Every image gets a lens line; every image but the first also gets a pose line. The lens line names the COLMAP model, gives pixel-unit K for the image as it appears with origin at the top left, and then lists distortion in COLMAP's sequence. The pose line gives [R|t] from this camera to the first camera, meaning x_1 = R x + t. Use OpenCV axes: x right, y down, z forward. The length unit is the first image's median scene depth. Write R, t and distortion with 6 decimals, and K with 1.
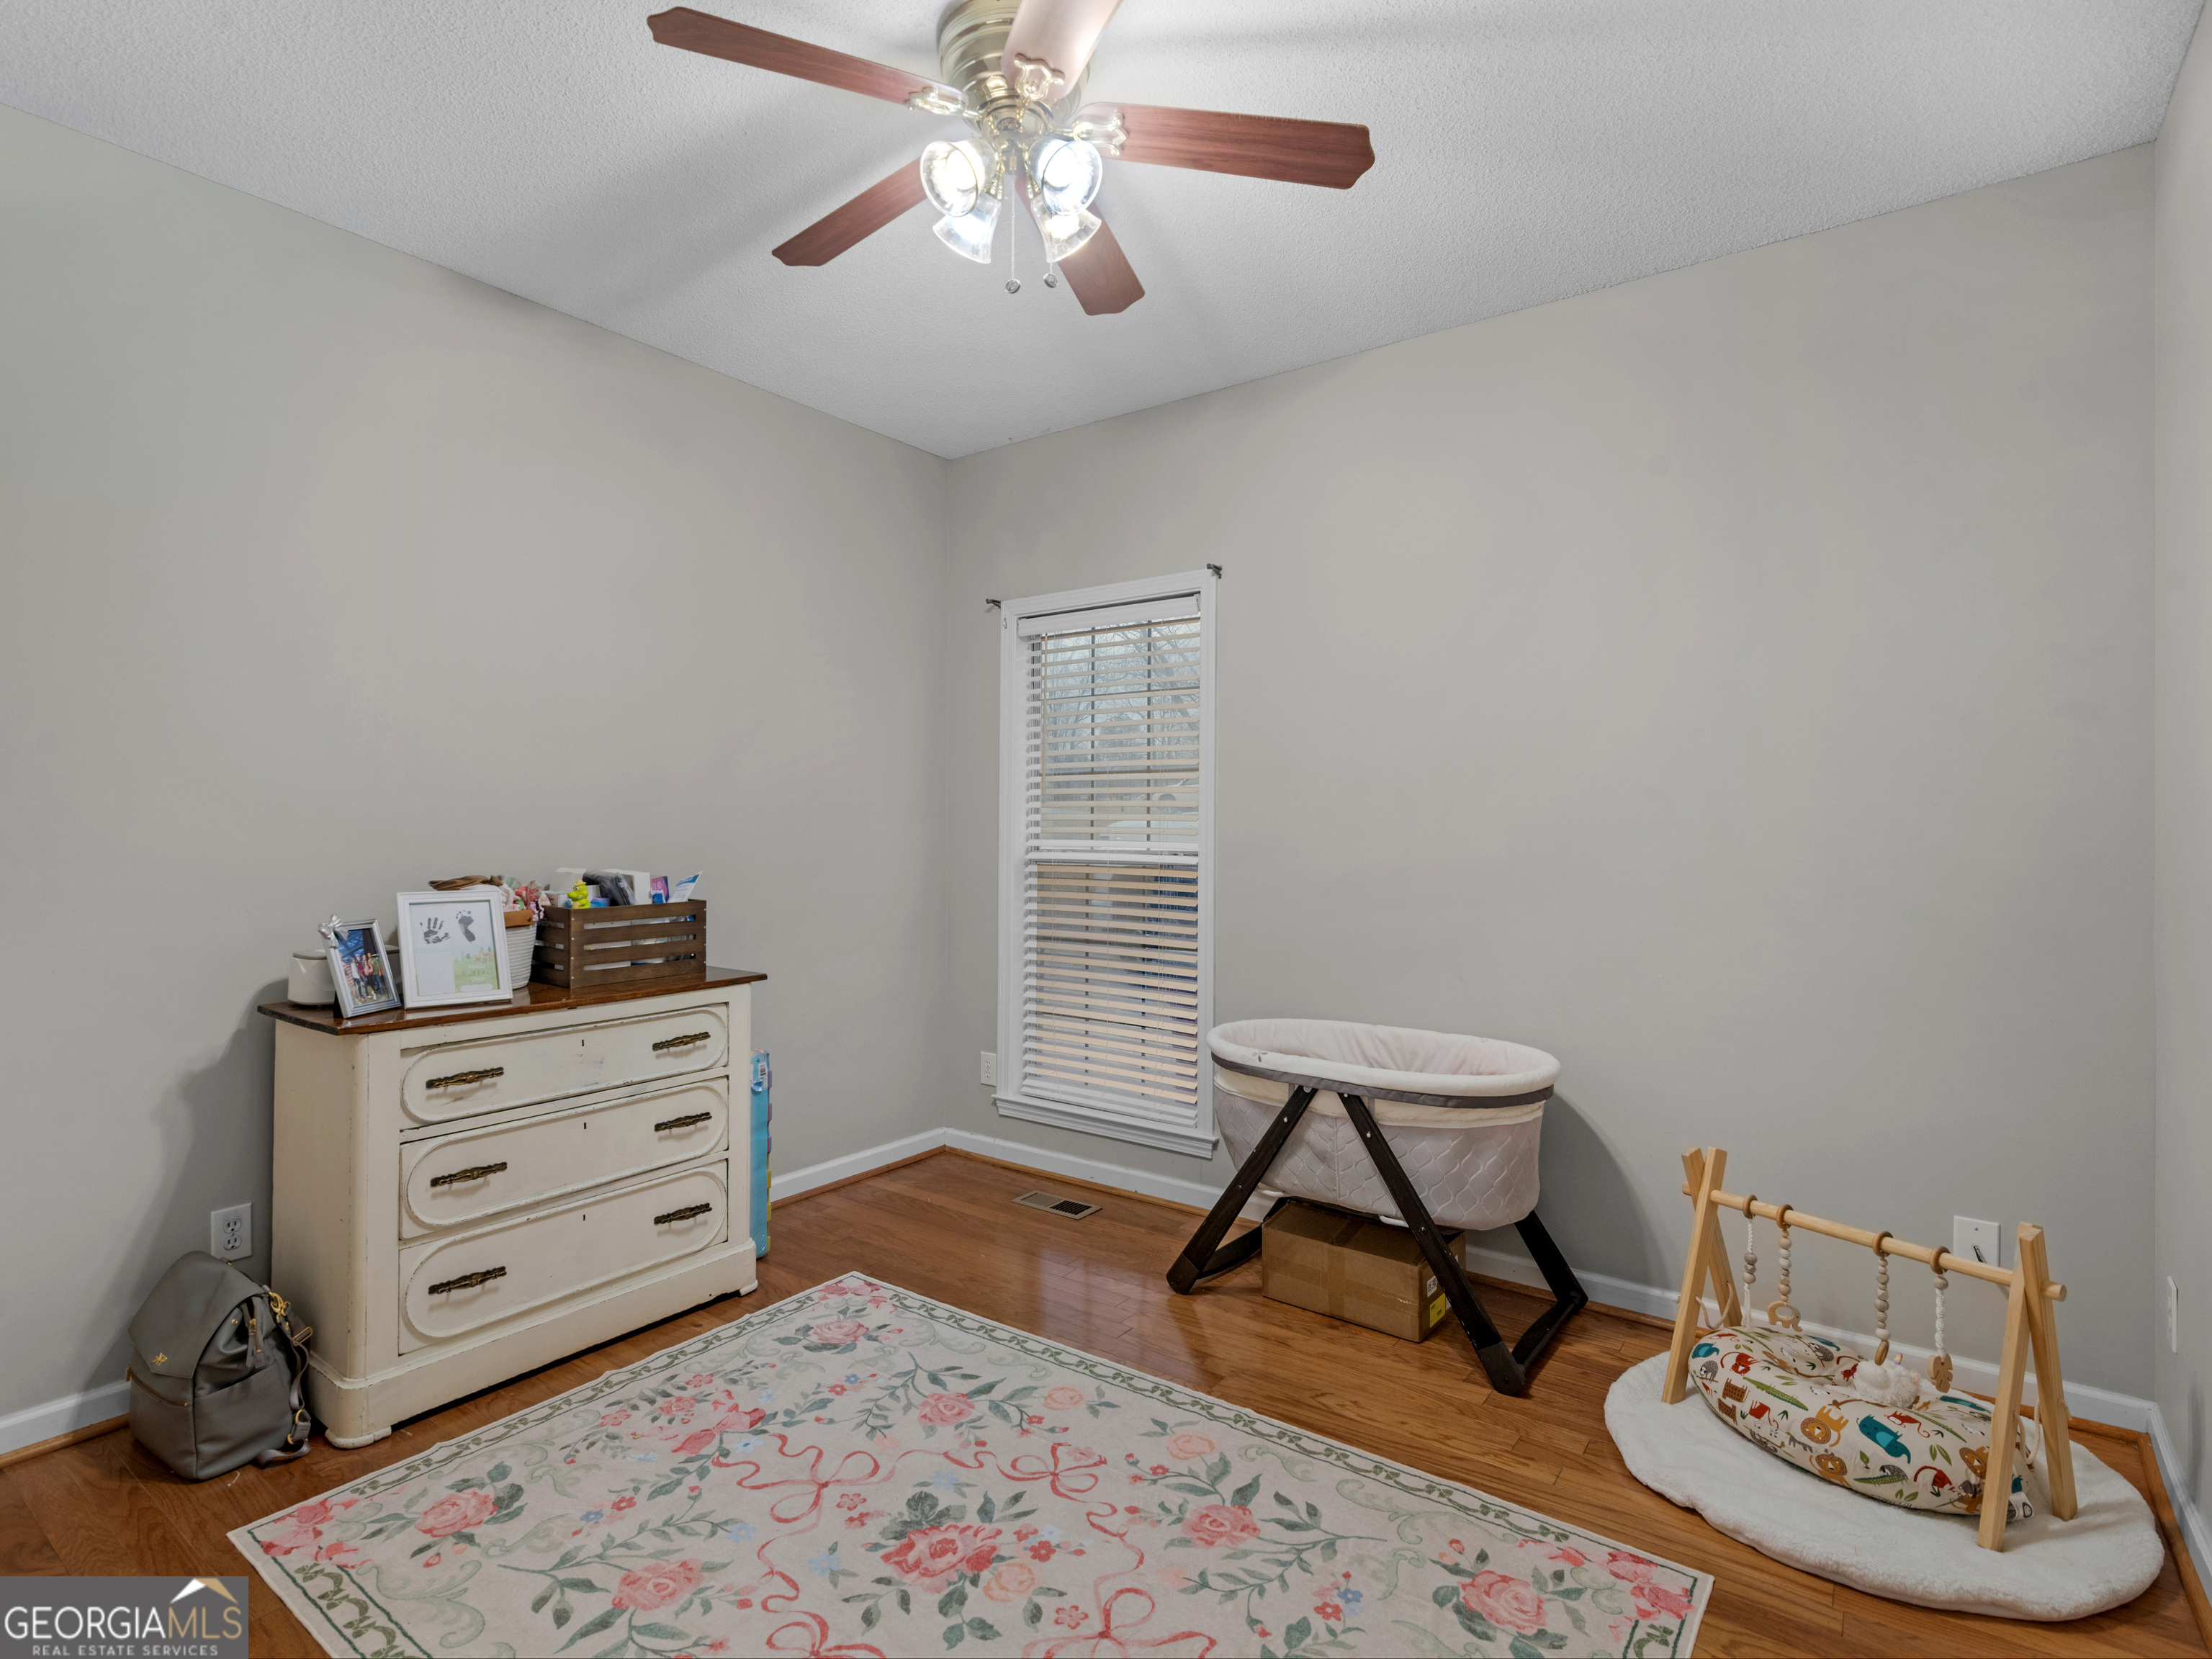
lens RADIAL K [[1108.1, 0, 1101.7], [0, 1108.1, 828.3], [0, 0, 1]] dist [0.000131, 0.000396]
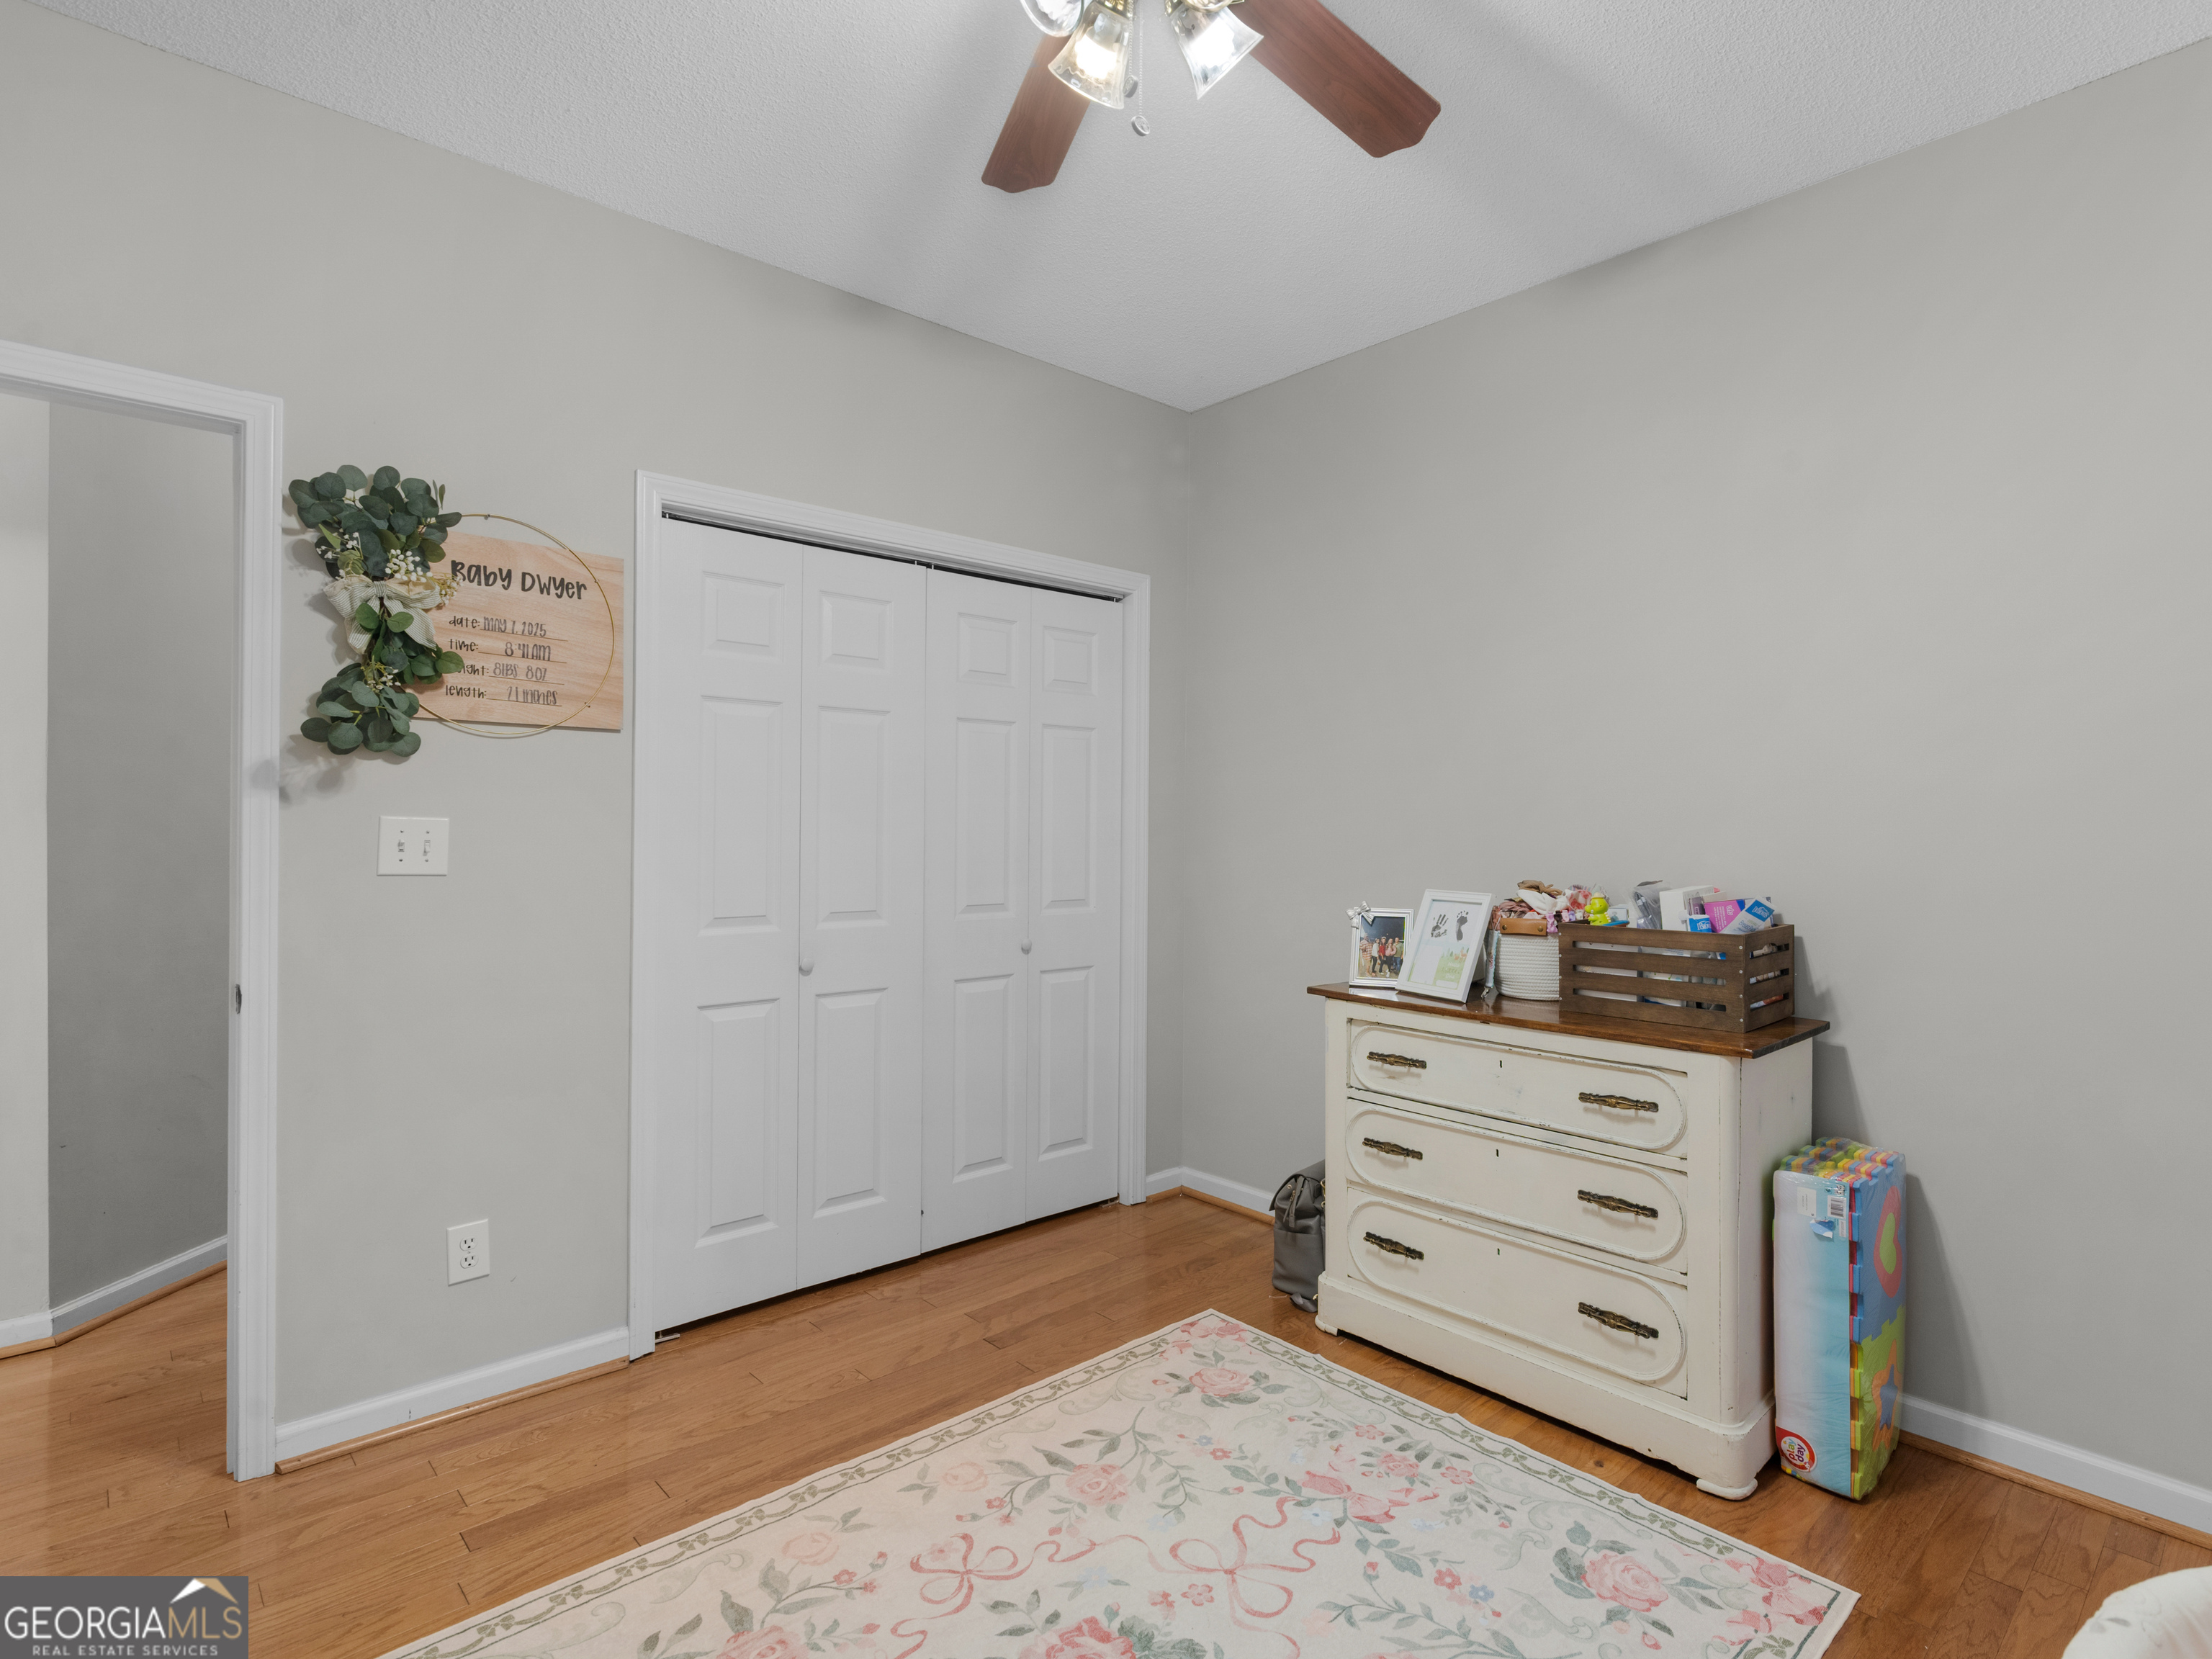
lens RADIAL K [[1108.1, 0, 1101.7], [0, 1108.1, 828.3], [0, 0, 1]] dist [0.000131, 0.000396]
pose [[-0.199932, -0.002381, -0.979807, 0.545766], [-0.010915, 0.999940, -0.000203, -0.000160], [0.979749, 0.010654, -0.199946, 0.914577]]
